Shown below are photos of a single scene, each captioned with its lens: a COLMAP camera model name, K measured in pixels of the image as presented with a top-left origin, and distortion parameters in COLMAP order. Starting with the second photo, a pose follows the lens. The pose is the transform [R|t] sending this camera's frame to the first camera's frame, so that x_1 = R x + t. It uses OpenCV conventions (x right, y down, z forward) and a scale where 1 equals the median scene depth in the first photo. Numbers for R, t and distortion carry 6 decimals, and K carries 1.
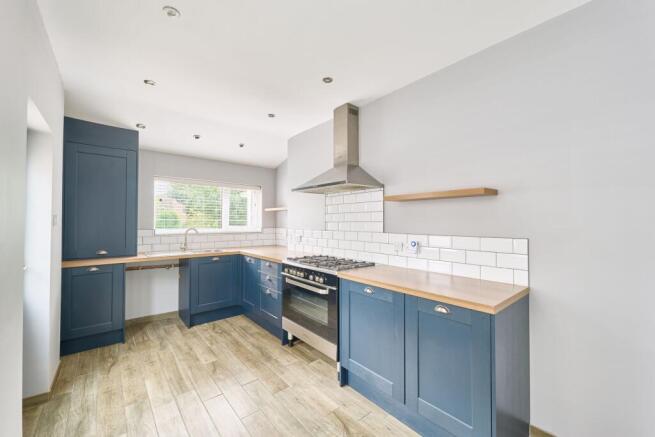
lens RADIAL K [[268.4, 0, 327.4], [0, 268.4, 220.1], [0, 0, 1]] dist [0.002454, -0.000406]
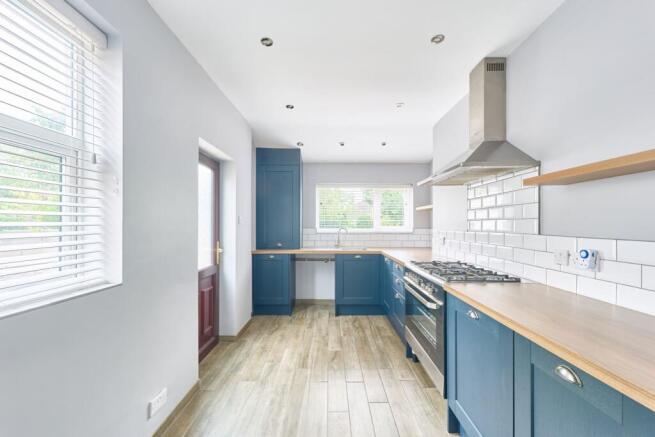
lens RADIAL K [[268.4, 0, 325.7], [0, 268.4, 225.4], [0, 0, 1]] dist [0.002454, -0.000406]
pose [[0.758798, 0.002106, -0.651323, 0.216692], [0.005418, 0.999940, 0.009545, 0.013586], [0.651304, -0.010771, 0.758741, 0.146738]]
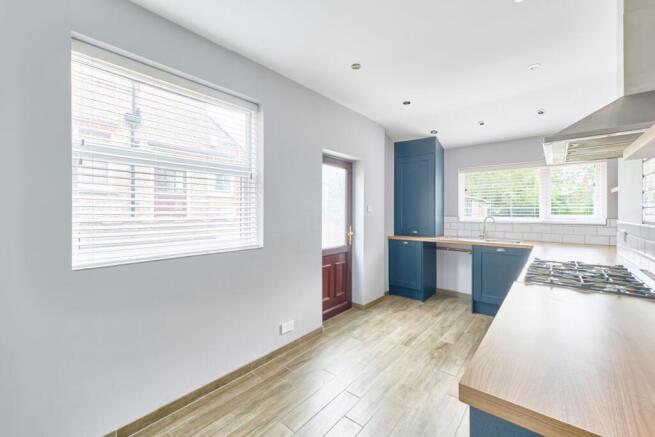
lens RADIAL K [[268.4, 0, 326.1], [0, 268.4, 213.7], [0, 0, 1]] dist [0.002454, -0.000406]
pose [[0.171991, 0.006880, -0.985075, 0.471921], [0.006689, 0.999944, 0.008152, 0.011780], [0.985076, -0.007991, 0.171935, 0.323662]]
